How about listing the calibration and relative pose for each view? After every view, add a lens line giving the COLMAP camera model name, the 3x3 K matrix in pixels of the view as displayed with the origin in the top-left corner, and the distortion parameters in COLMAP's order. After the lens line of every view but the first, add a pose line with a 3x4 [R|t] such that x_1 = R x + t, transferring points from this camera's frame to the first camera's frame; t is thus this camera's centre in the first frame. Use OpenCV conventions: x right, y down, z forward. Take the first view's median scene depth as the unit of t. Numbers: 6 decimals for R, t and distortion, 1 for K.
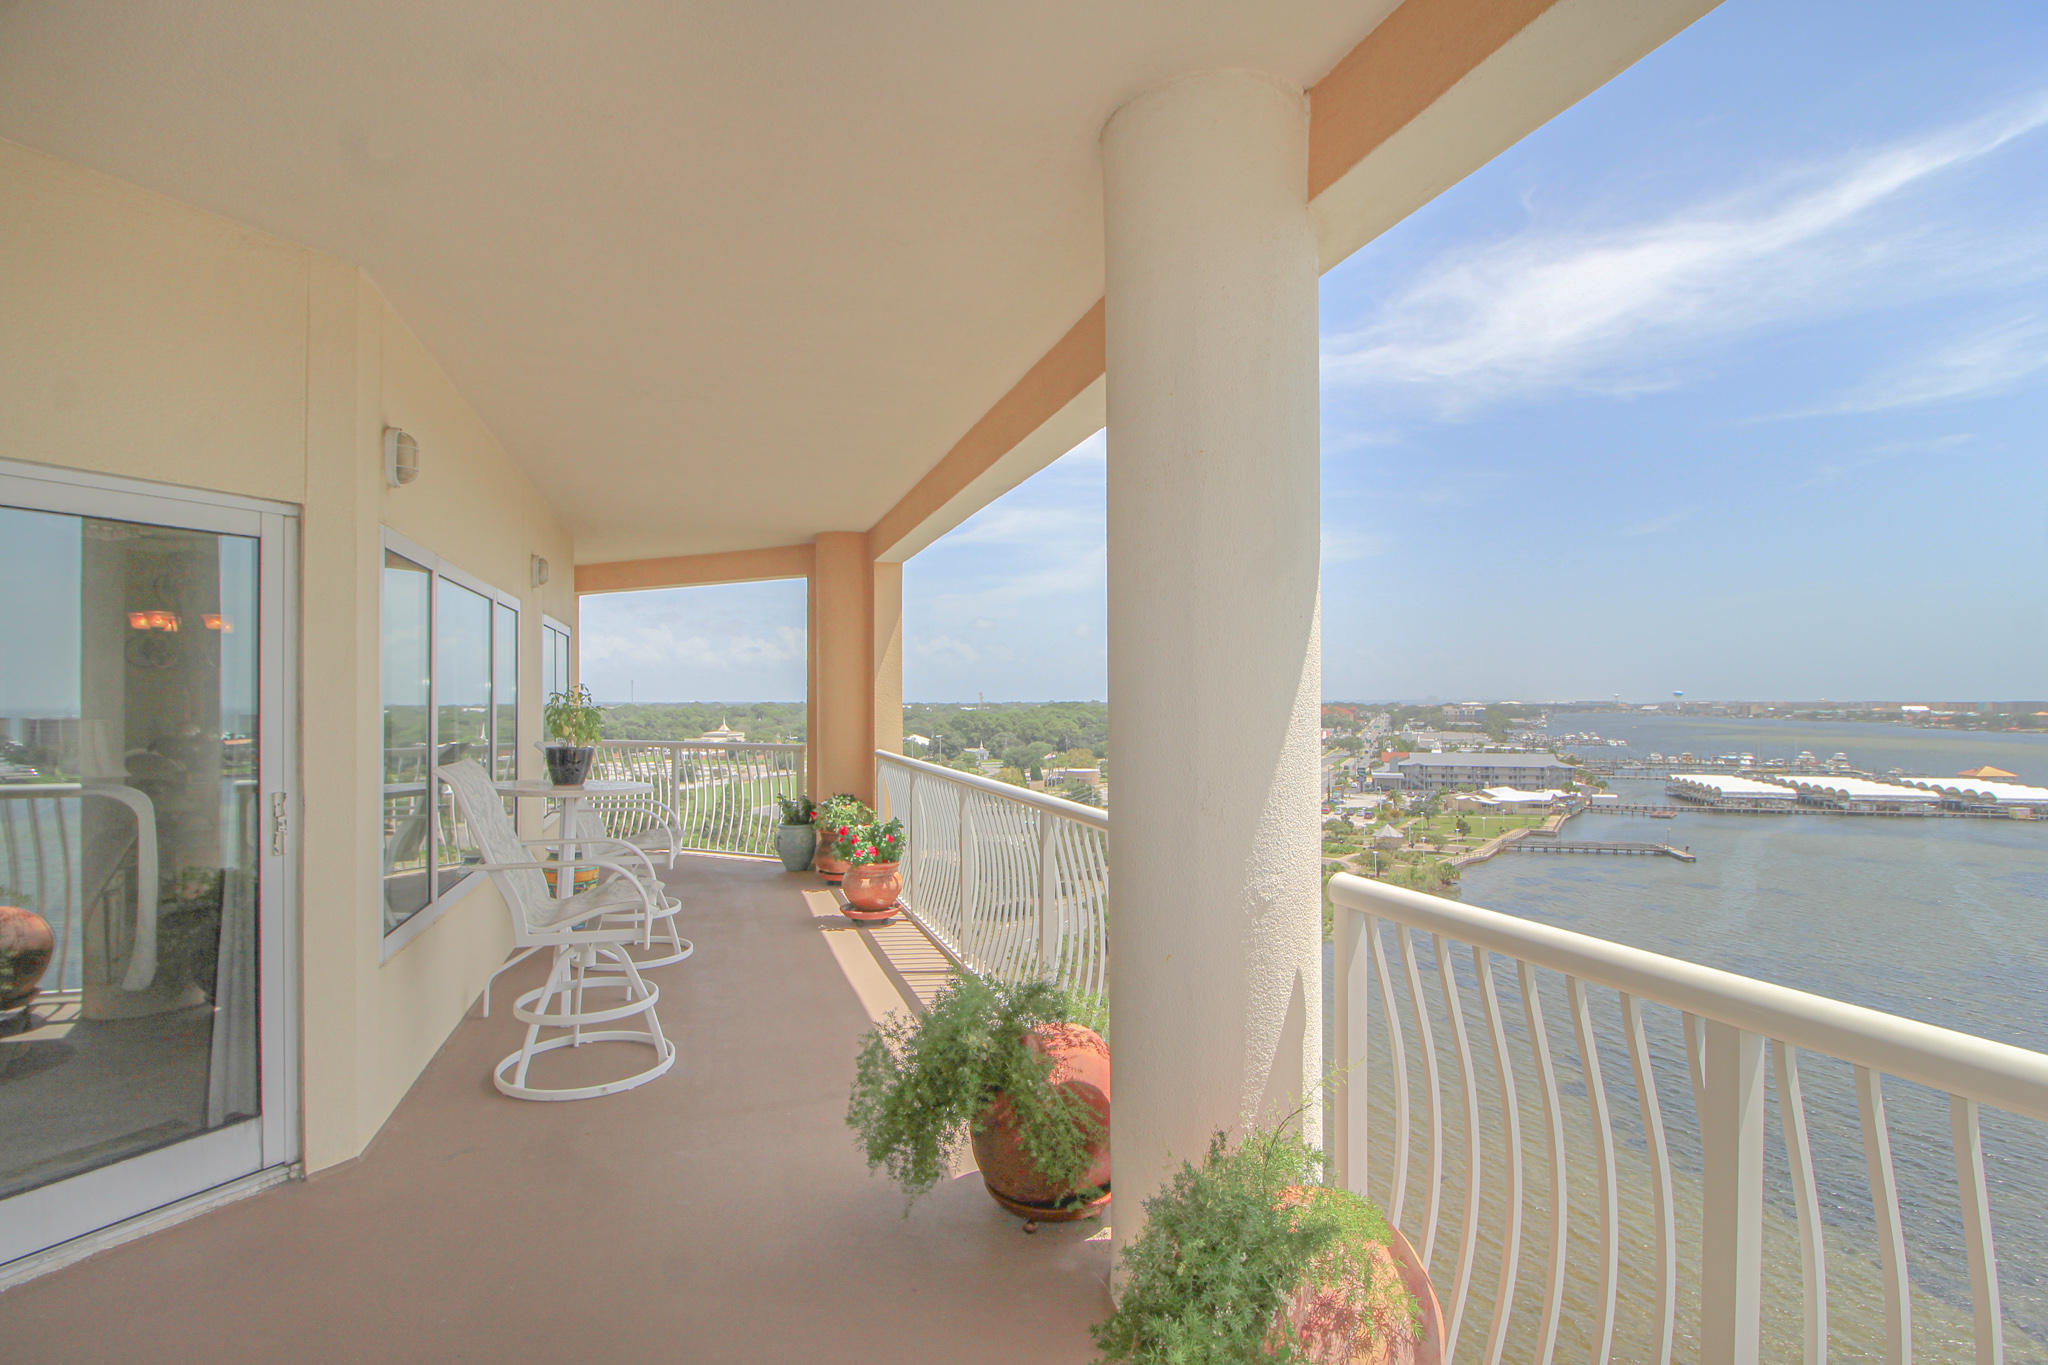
lens RADIAL K [[949.5, 0, 1023.2], [0, 949.5, 729.0], [0, 0, 1]] dist [-0.004740, -0.010251]
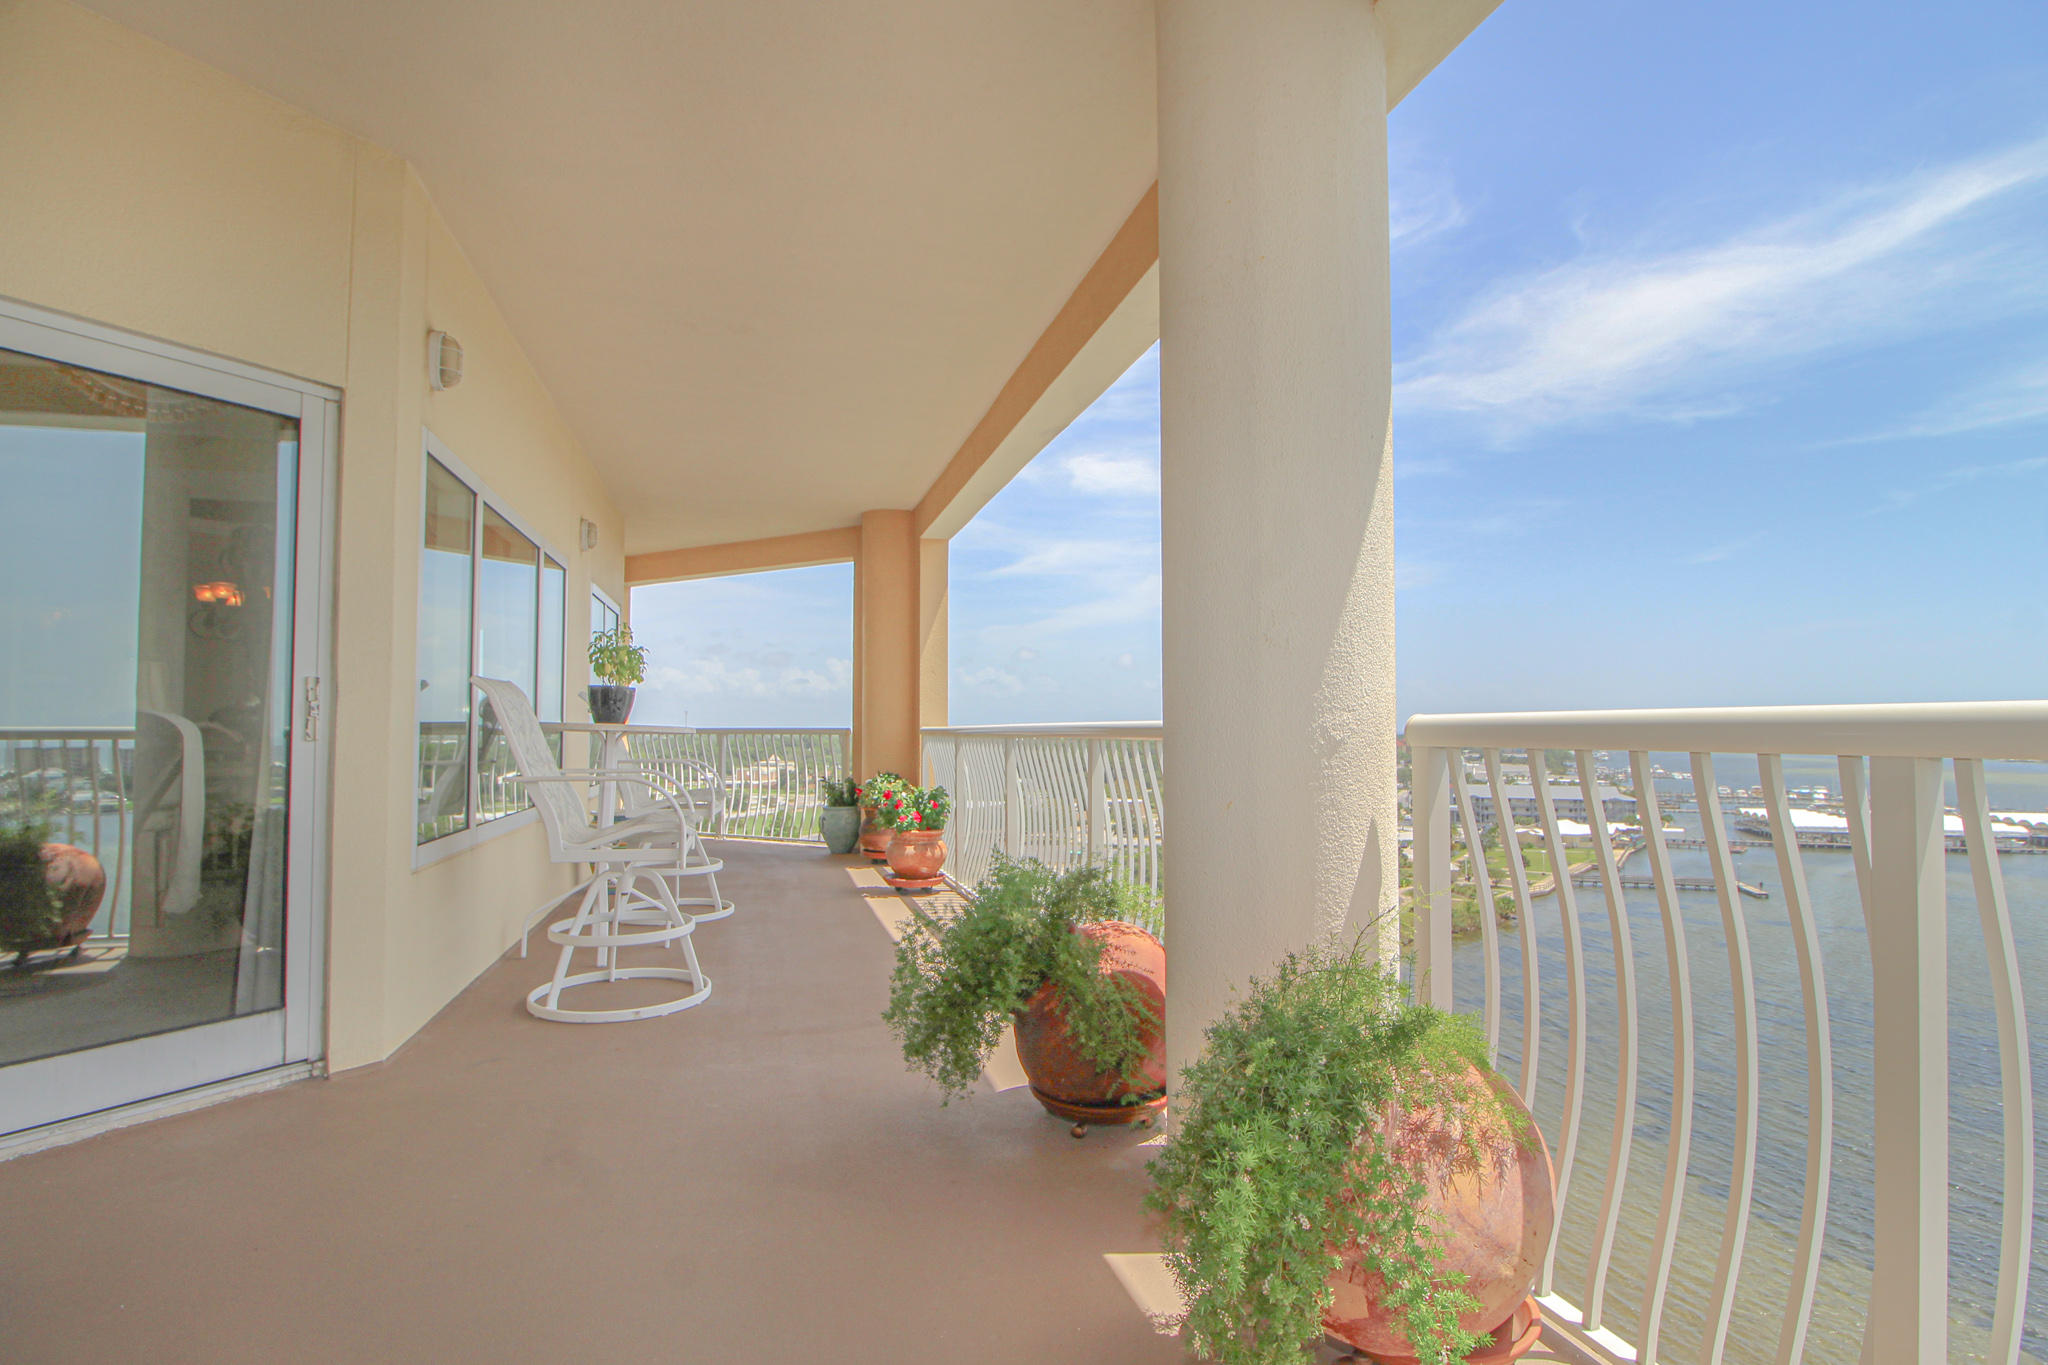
lens RADIAL K [[949.5, 0, 1026.5], [0, 949.5, 731.5], [0, 0, 1]] dist [-0.004740, -0.010251]
pose [[0.998949, 0.000509, -0.045824, -0.000950], [-0.001901, 0.999538, -0.030347, 0.113455], [0.045787, 0.030402, 0.998488, 0.040073]]
